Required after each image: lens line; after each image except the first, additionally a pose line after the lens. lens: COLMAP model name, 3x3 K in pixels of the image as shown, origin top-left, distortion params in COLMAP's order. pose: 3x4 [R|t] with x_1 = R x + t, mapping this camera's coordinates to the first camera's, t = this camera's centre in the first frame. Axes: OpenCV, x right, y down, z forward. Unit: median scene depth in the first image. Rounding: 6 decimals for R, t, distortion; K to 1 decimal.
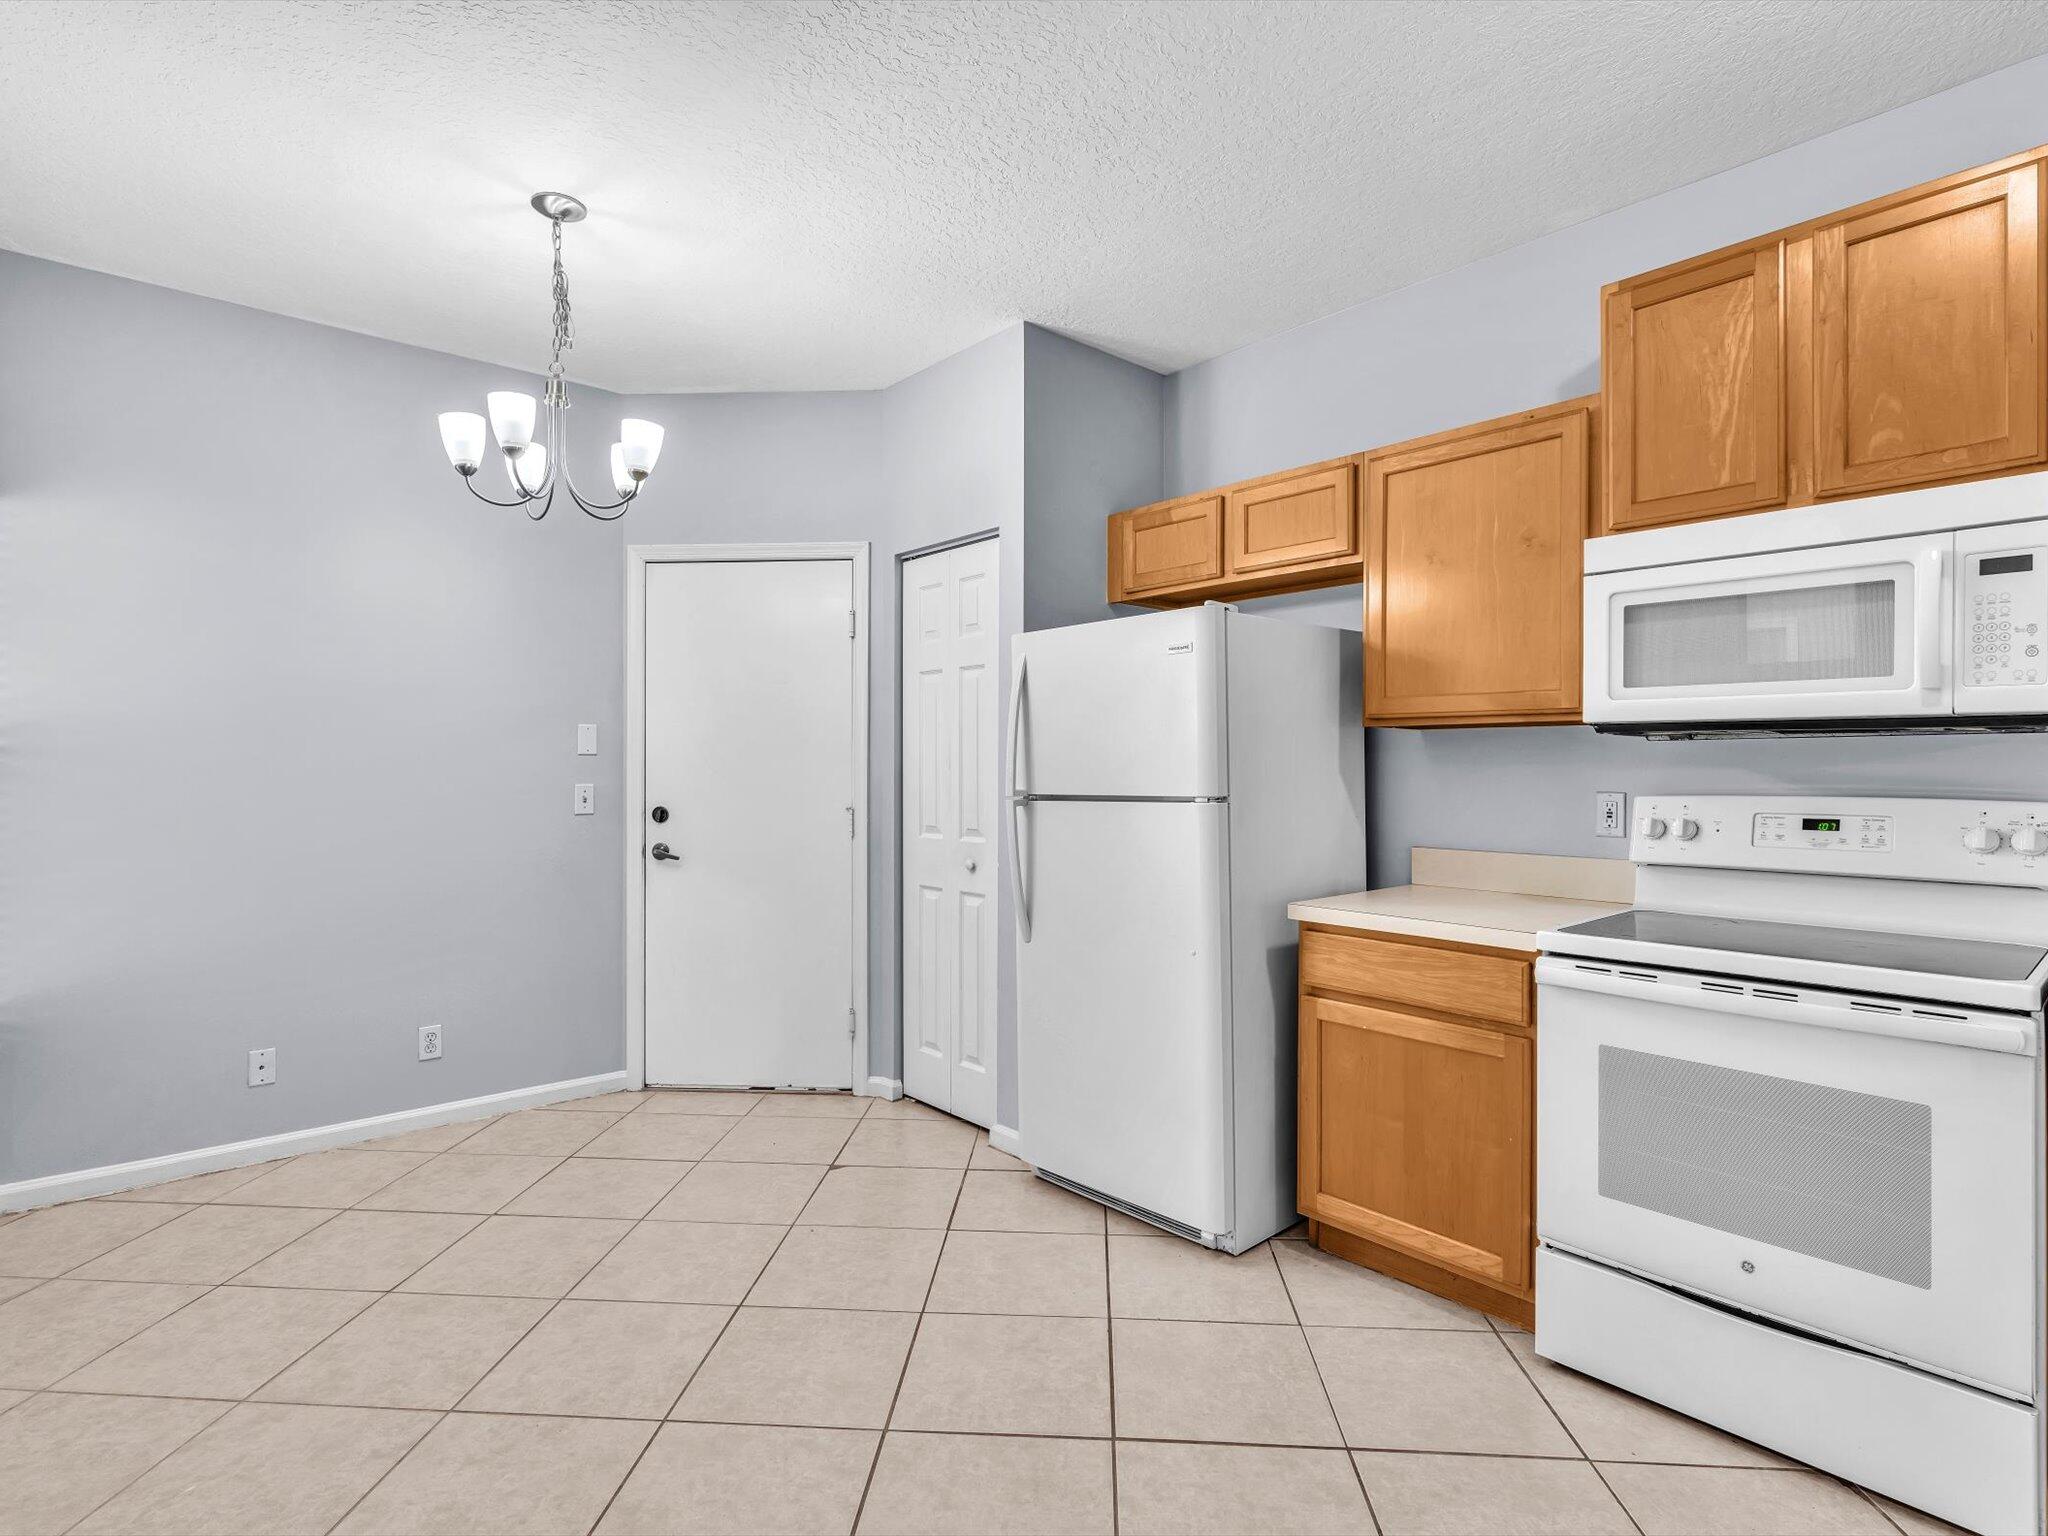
lens RADIAL K [[1028.4, 0, 1032.0], [0, 1028.4, 766.0], [0, 0, 1]] dist [-0.008306, 0.003733]
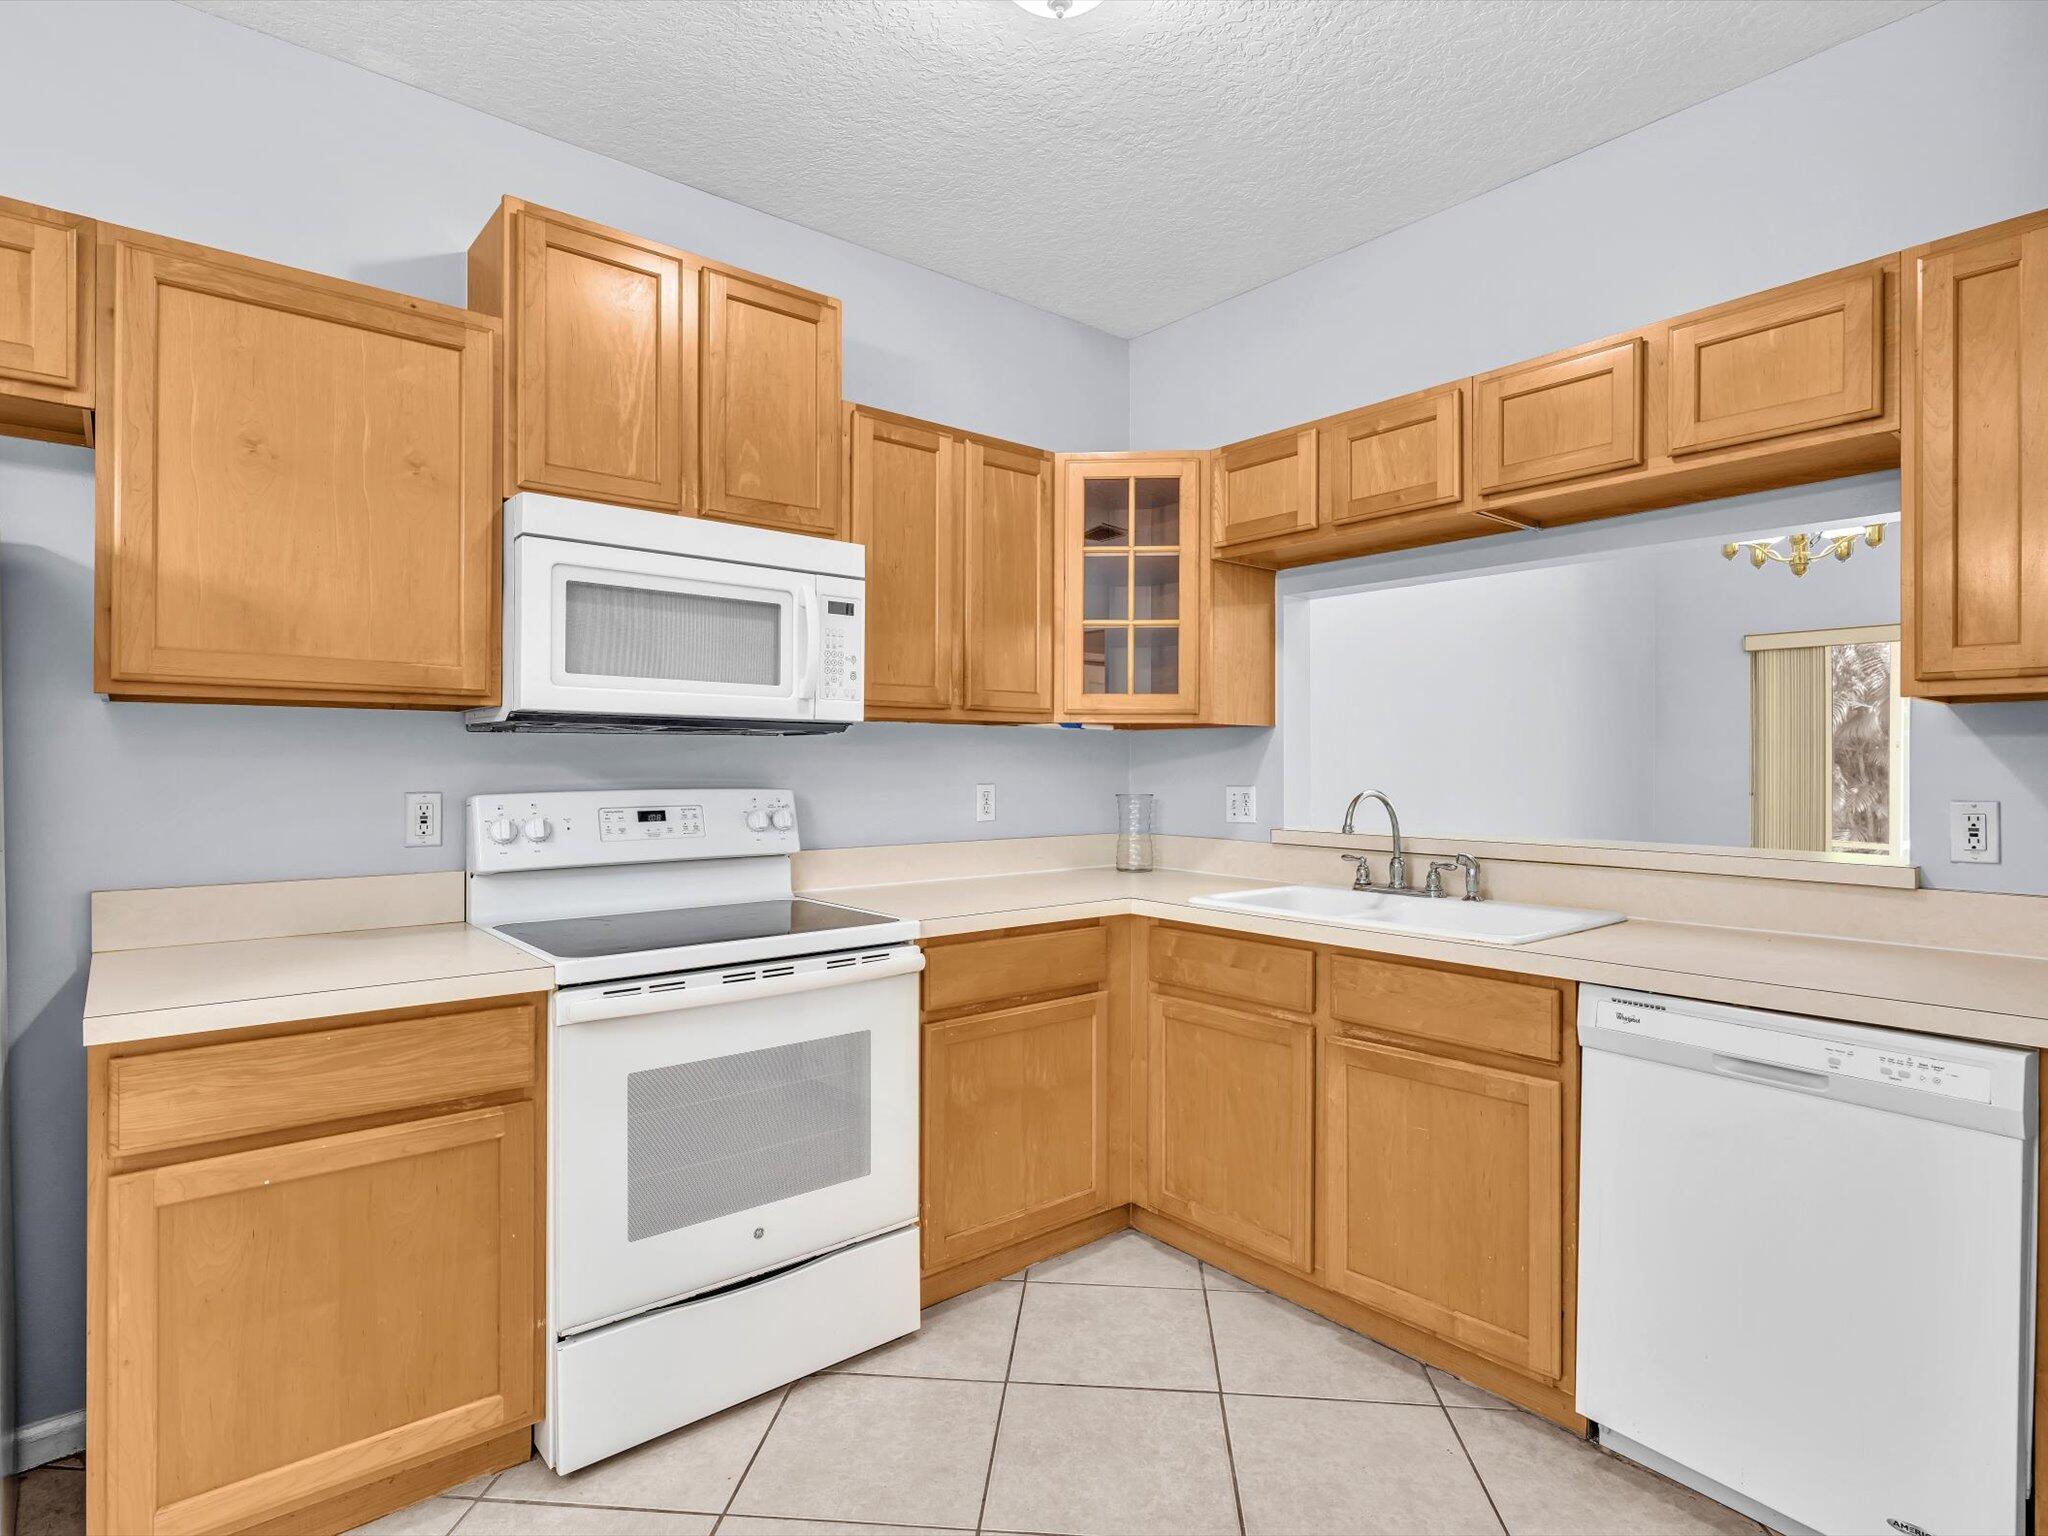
lens RADIAL K [[1079.3, 0, 1019.0], [0, 1079.3, 766.6], [0, 0, 1]] dist [-0.008085, 0.002923]
pose [[0.037231, -0.005262, 0.999293, -0.326972], [-0.003364, 0.999980, 0.005391, -0.001727], [-0.999301, -0.003562, 0.037213, 0.557563]]
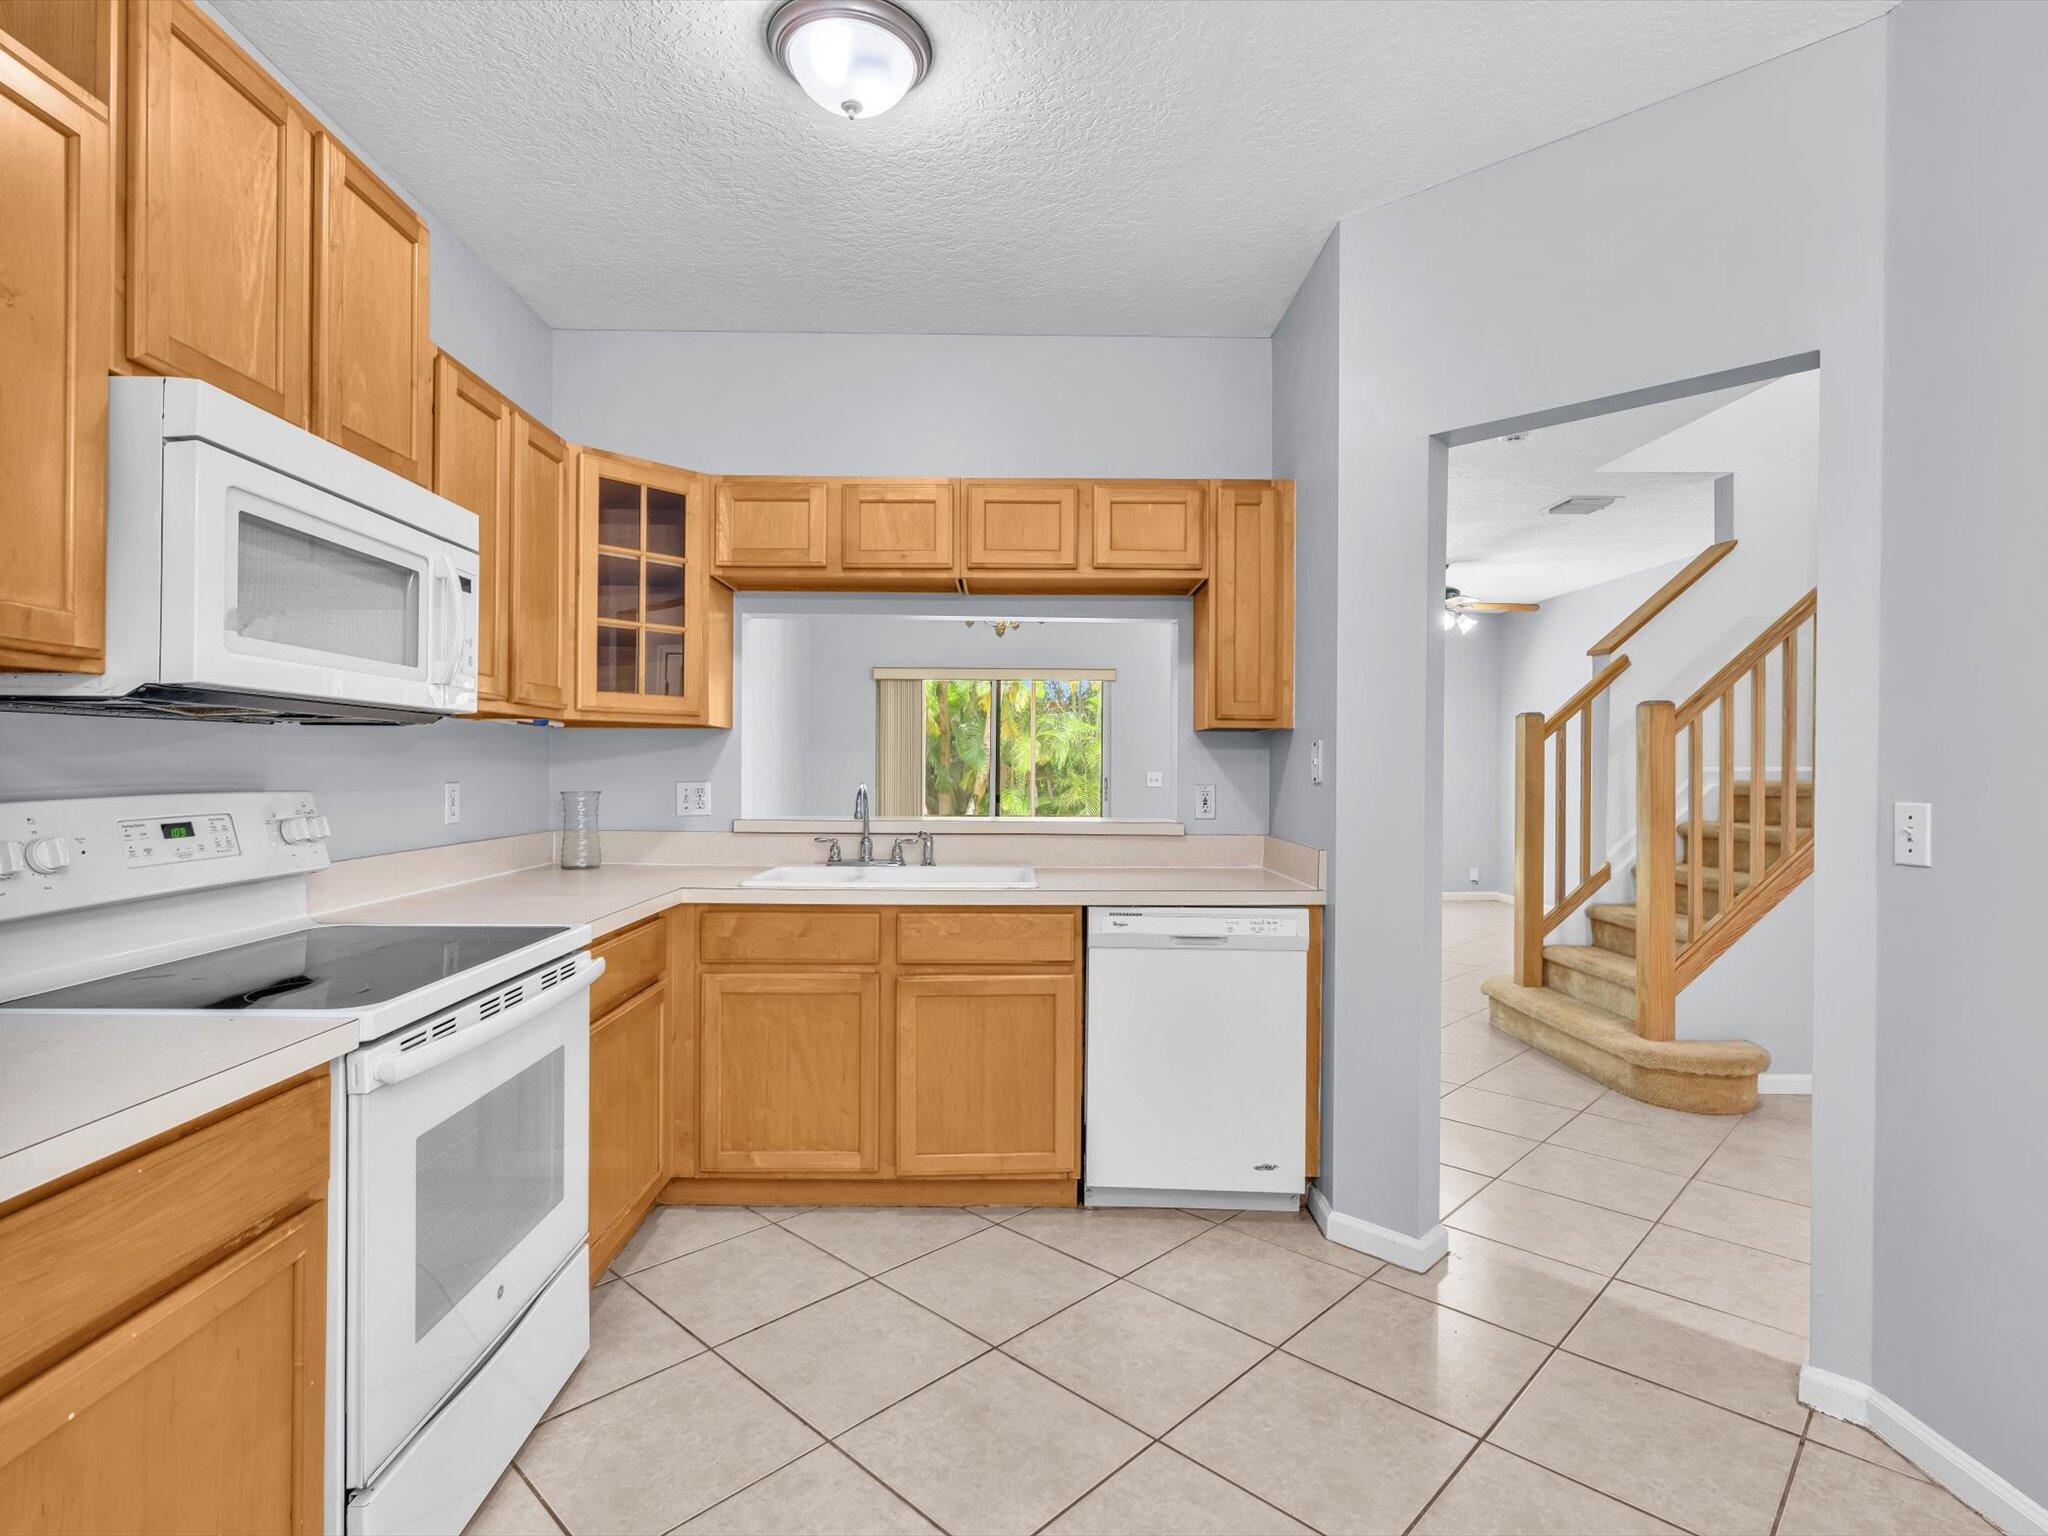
lens RADIAL K [[1028.4, 0, 1014.3], [0, 1028.4, 766.5], [0, 0, 1]] dist [-0.008306, 0.003733]
pose [[-0.750467, -0.008304, 0.660856, -0.218455], [-0.009418, 0.999954, 0.001869, 0.000973], [-0.660841, -0.004822, -0.750510, 1.127351]]
